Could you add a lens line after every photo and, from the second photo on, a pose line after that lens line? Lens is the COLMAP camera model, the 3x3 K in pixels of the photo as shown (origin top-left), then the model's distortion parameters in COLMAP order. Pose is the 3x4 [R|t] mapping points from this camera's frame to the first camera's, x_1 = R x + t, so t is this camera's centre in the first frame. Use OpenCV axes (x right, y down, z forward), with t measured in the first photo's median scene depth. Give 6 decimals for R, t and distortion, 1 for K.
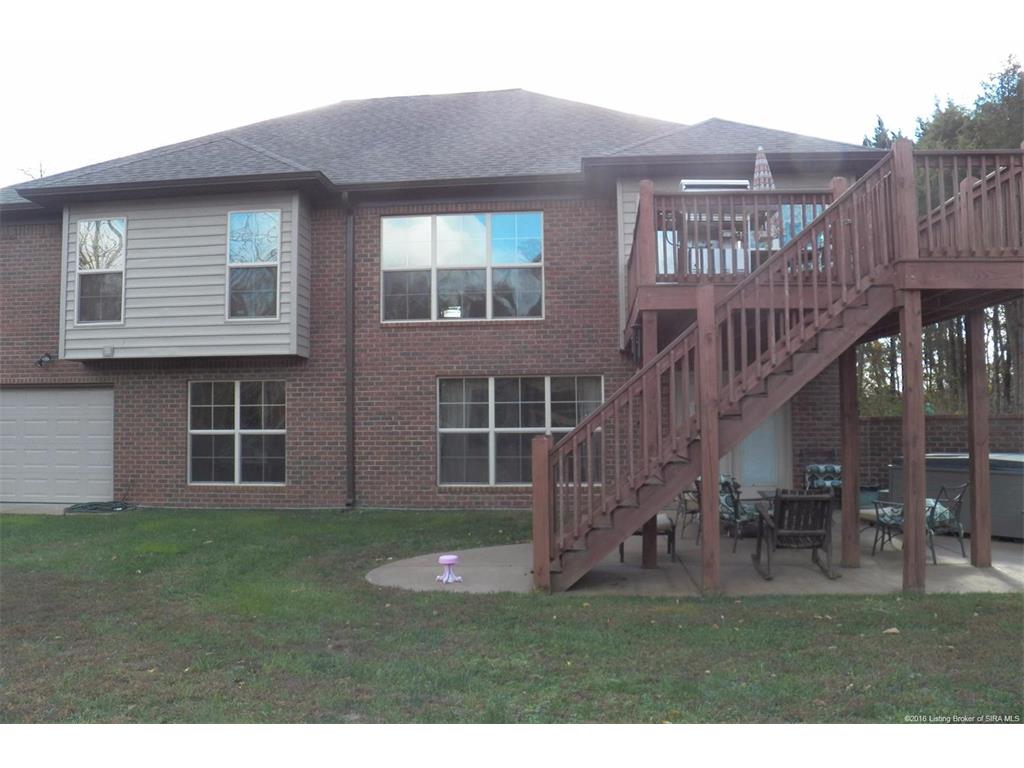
lens RADIAL K [[838.2, 0, 504.4], [0, 838.2, 380.2], [0, 0, 1]] dist [-0.125827, 0.082065]
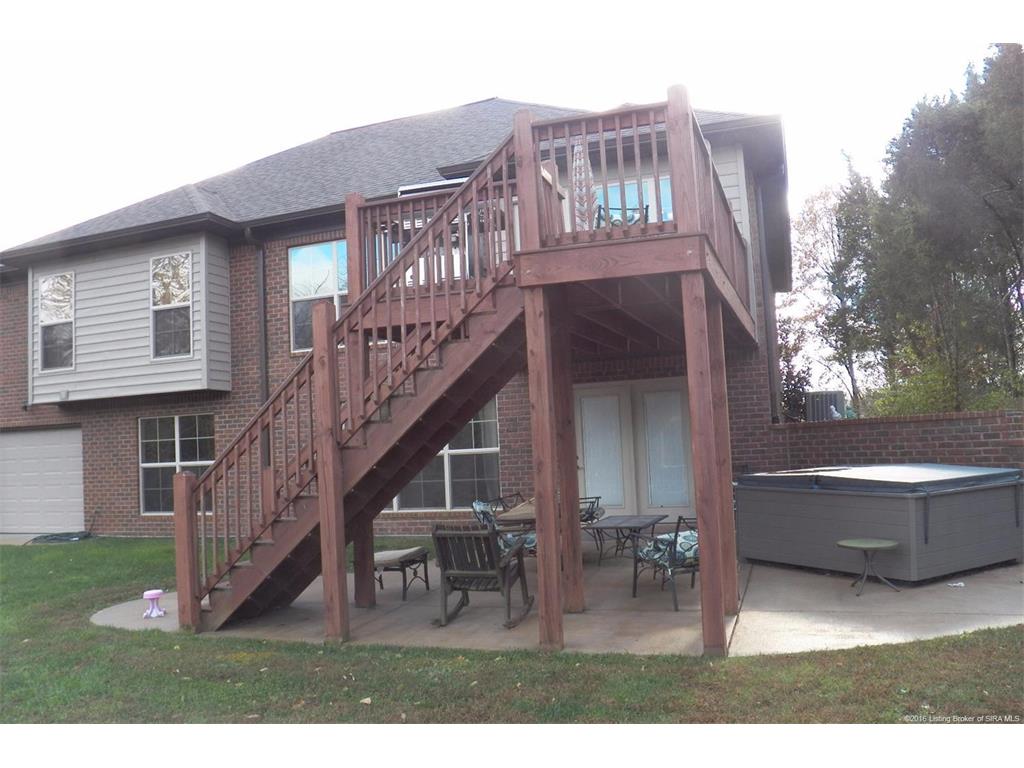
lens RADIAL K [[838.2, 0, 510.1], [0, 838.2, 380.3], [0, 0, 1]] dist [-0.125827, 0.082065]
pose [[0.968462, -0.058613, -0.242168, 0.356604], [0.055294, 0.998260, -0.020487, 0.000509], [0.242948, 0.006450, 0.970018, 0.085064]]
